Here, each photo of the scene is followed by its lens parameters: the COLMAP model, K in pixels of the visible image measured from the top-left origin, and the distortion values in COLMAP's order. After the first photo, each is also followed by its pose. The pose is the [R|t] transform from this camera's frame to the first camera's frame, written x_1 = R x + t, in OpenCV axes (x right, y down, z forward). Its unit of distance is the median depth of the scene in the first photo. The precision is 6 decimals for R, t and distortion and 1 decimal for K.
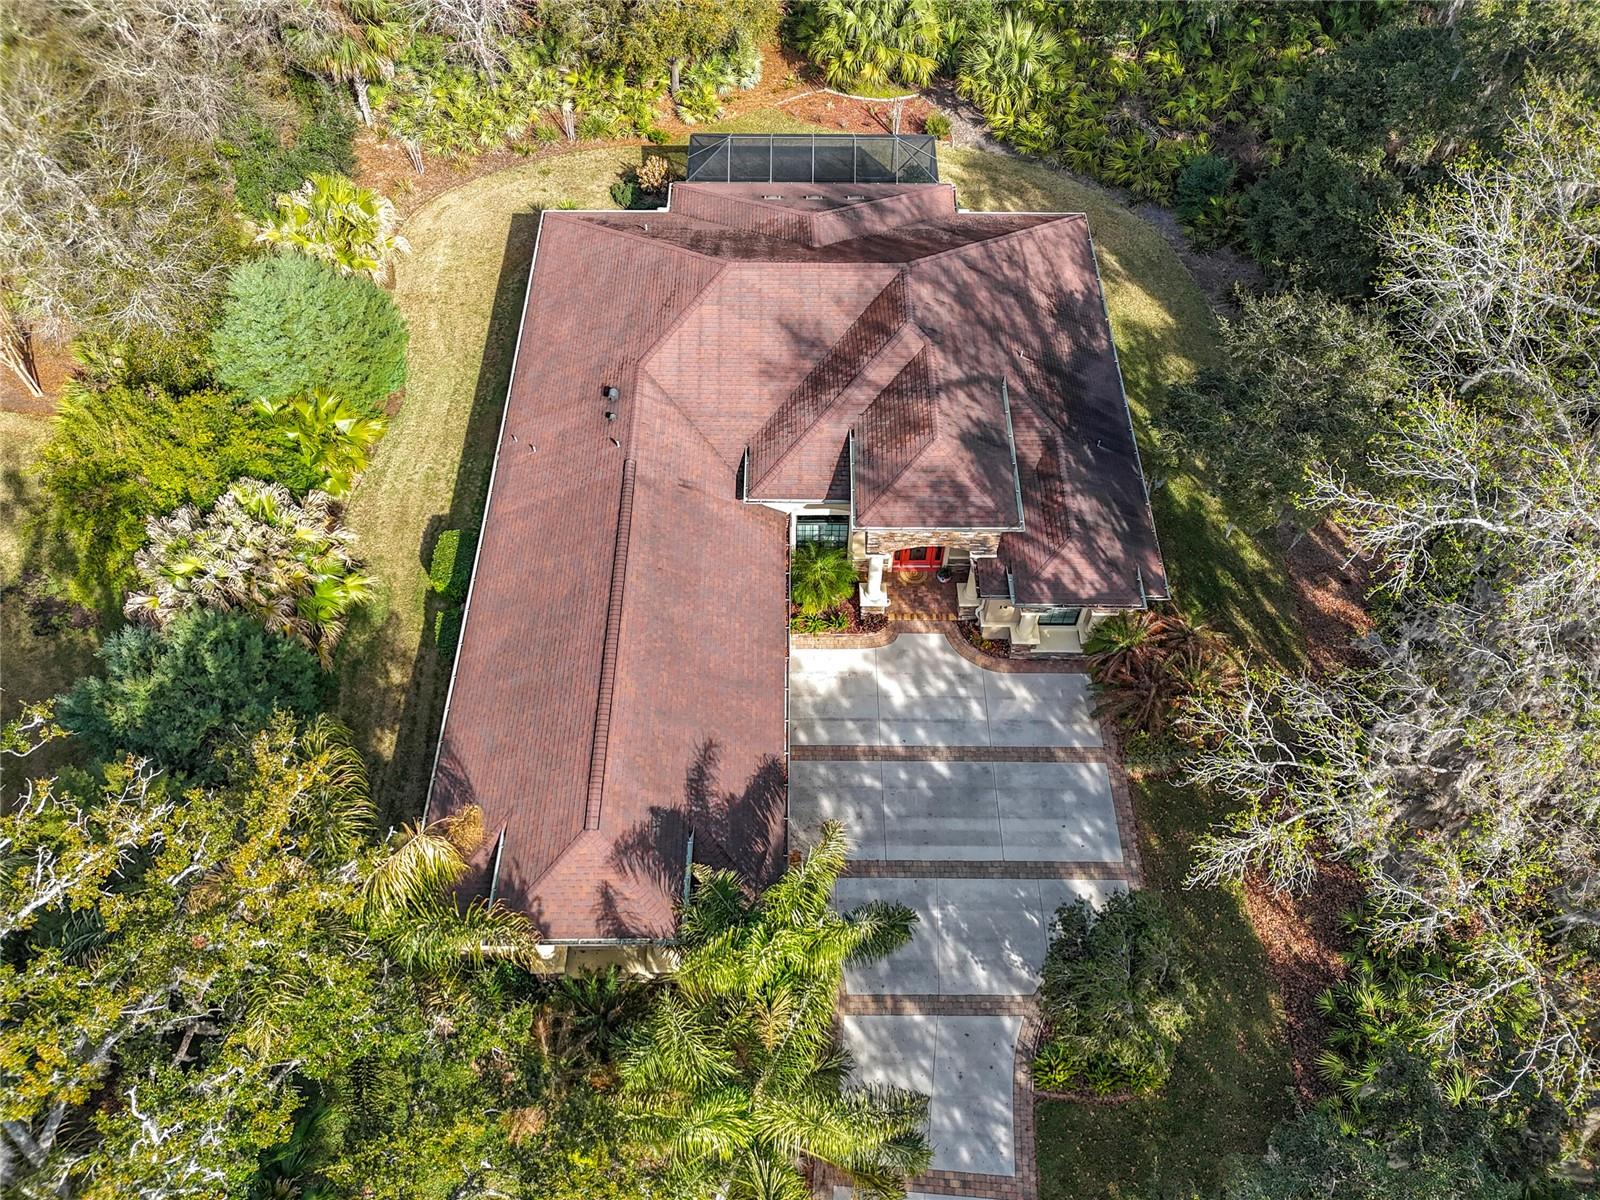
lens RADIAL K [[1169.4, 0, 800.0], [0, 1169.4, 600.0], [0, 0, 1]] dist [0.034841, -0.000963]
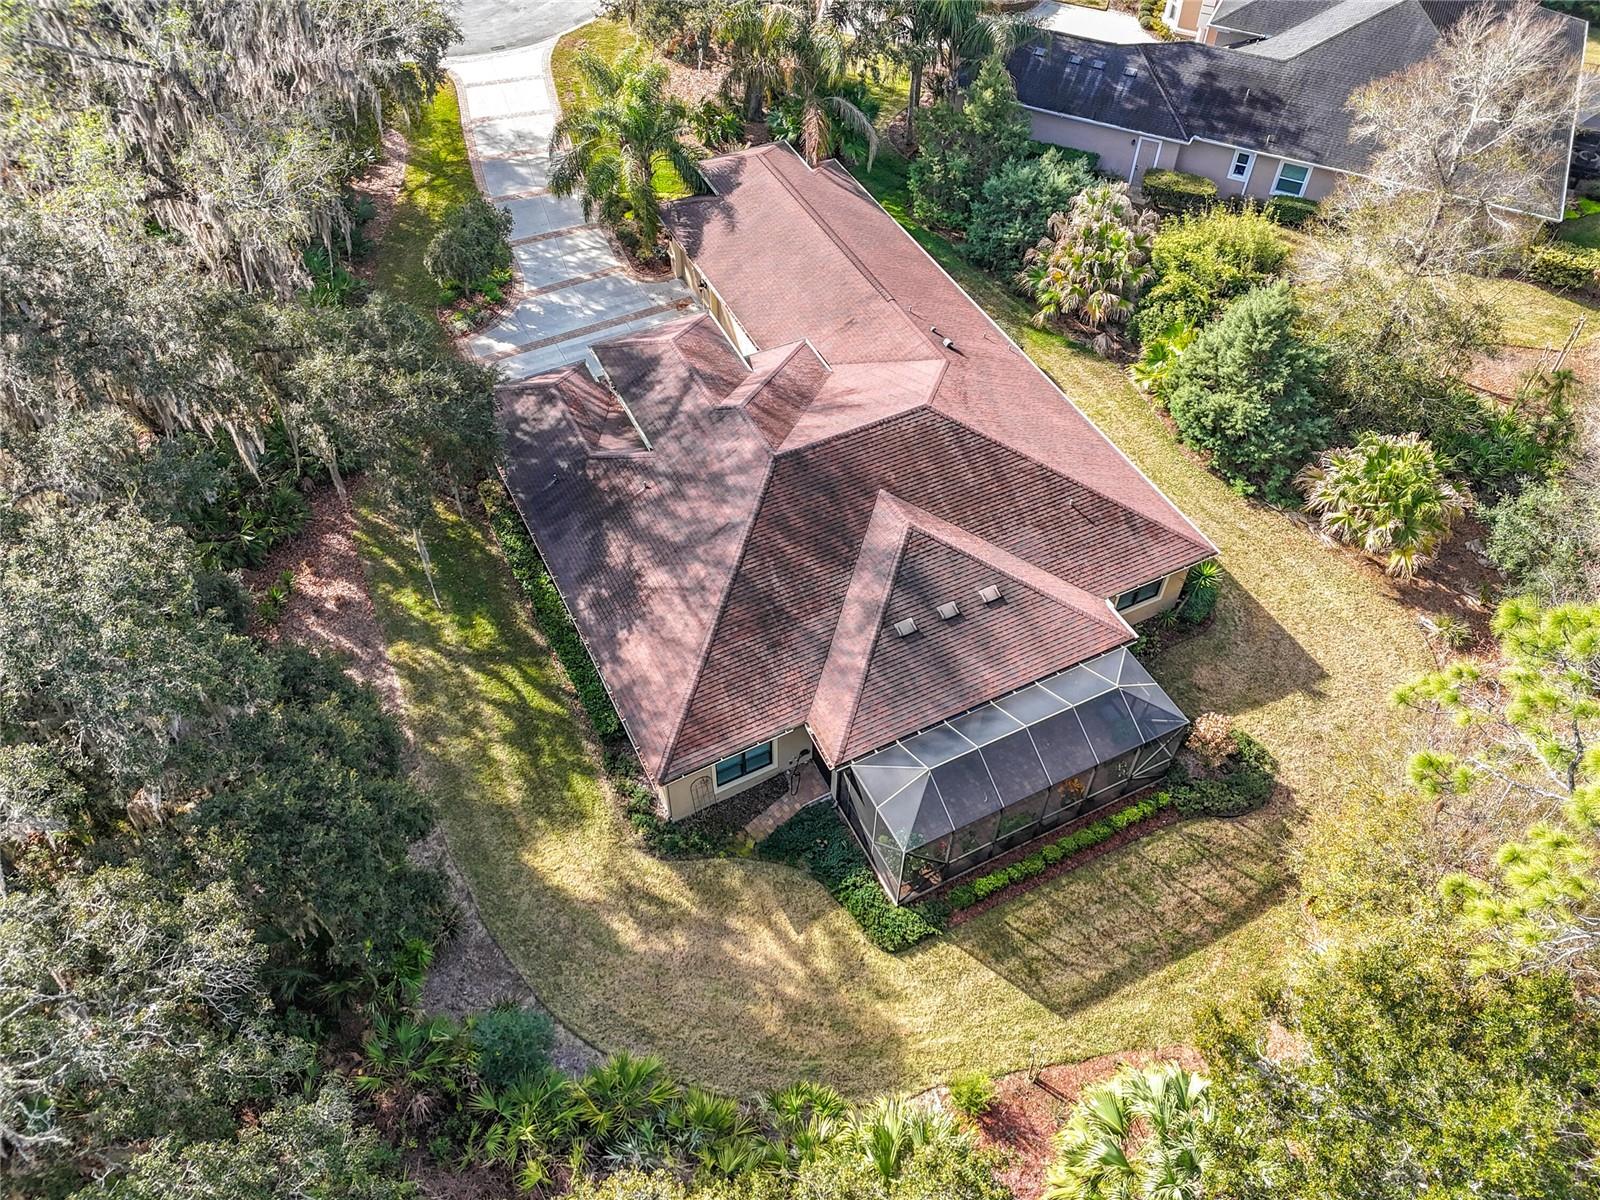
lens RADIAL K [[1135.1, 0, 800.0], [0, 1135.1, 600.0], [0, 0, 1]] dist [0.090246, 0.000096]
pose [[-0.892830, 0.341915, -0.293168, 0.415599], [-0.376280, -0.208537, 0.902732, -1.249524], [0.247521, 0.916300, 0.314845, 0.847646]]
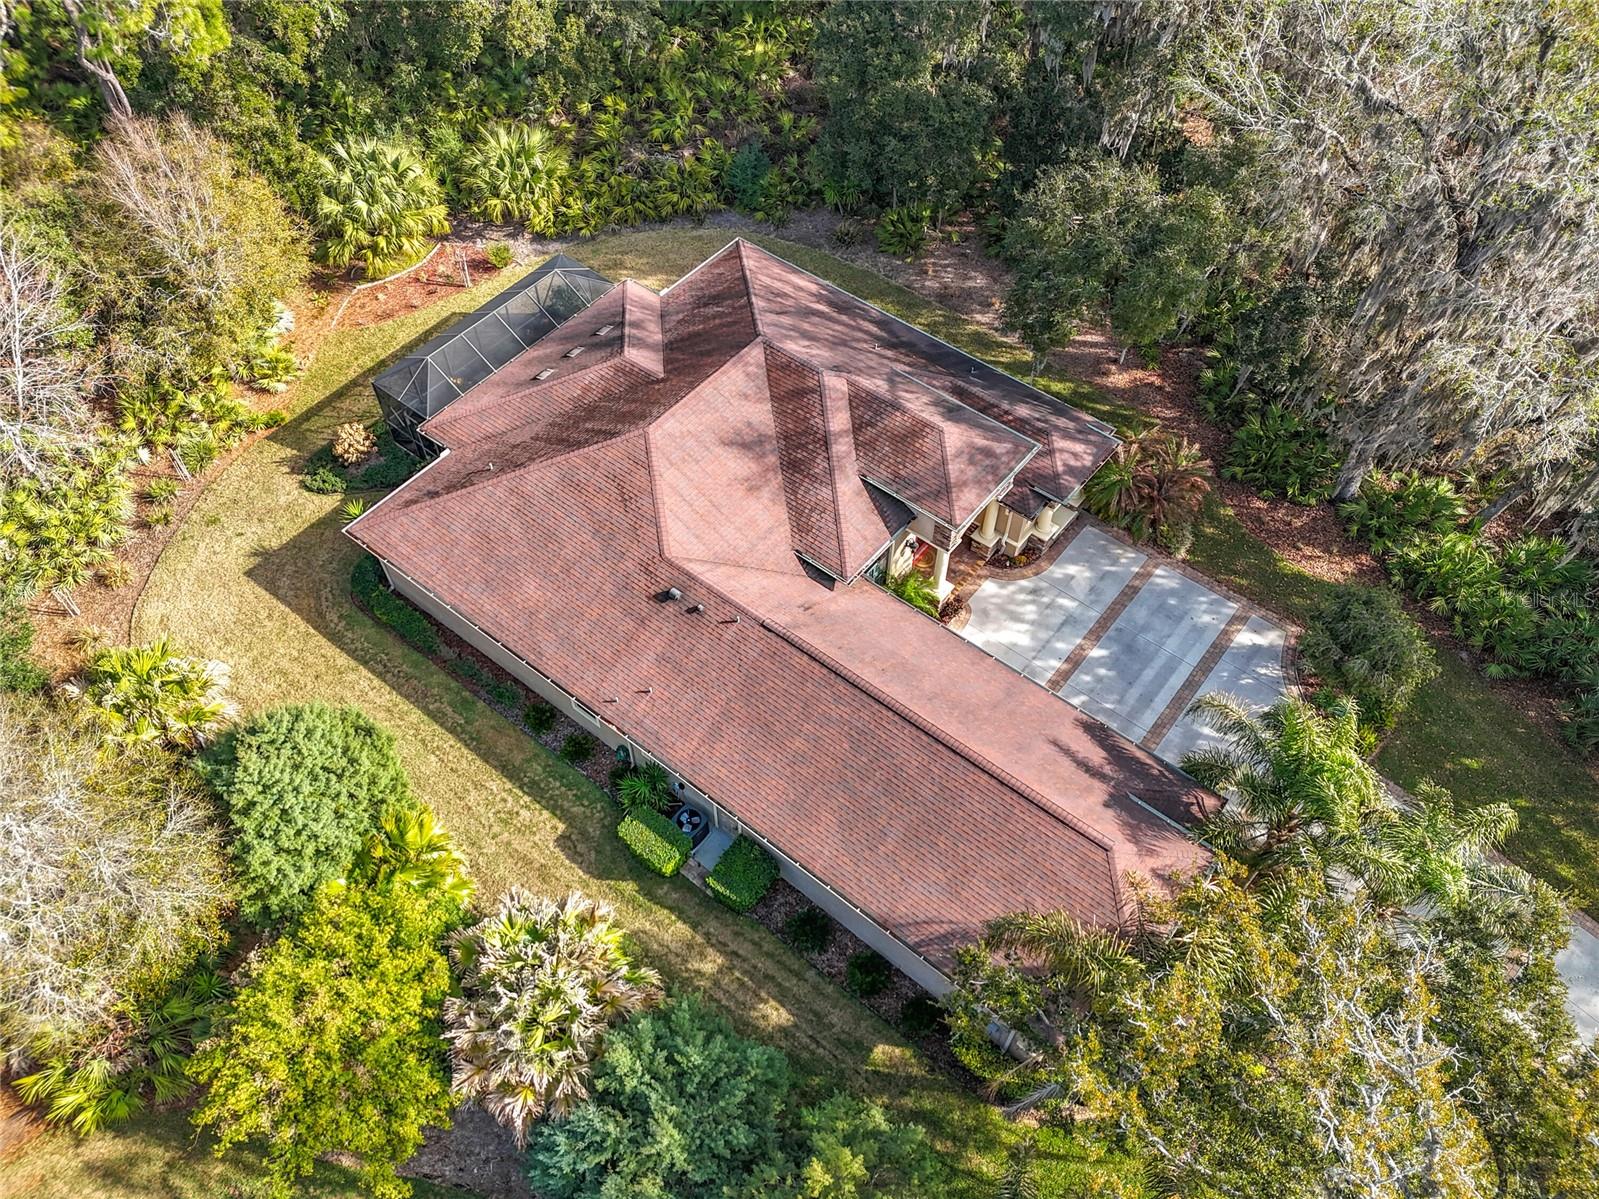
lens RADIAL K [[1163.1, 0, 798.7], [0, 1163.1, 642.3], [0, 0, 1]] dist [0.036238, -0.001797]
pose [[0.623133, -0.639411, 0.450399, -0.566883], [0.640015, 0.747874, 0.176254, -0.253452], [-0.449540, 0.178433, 0.875257, 0.110515]]
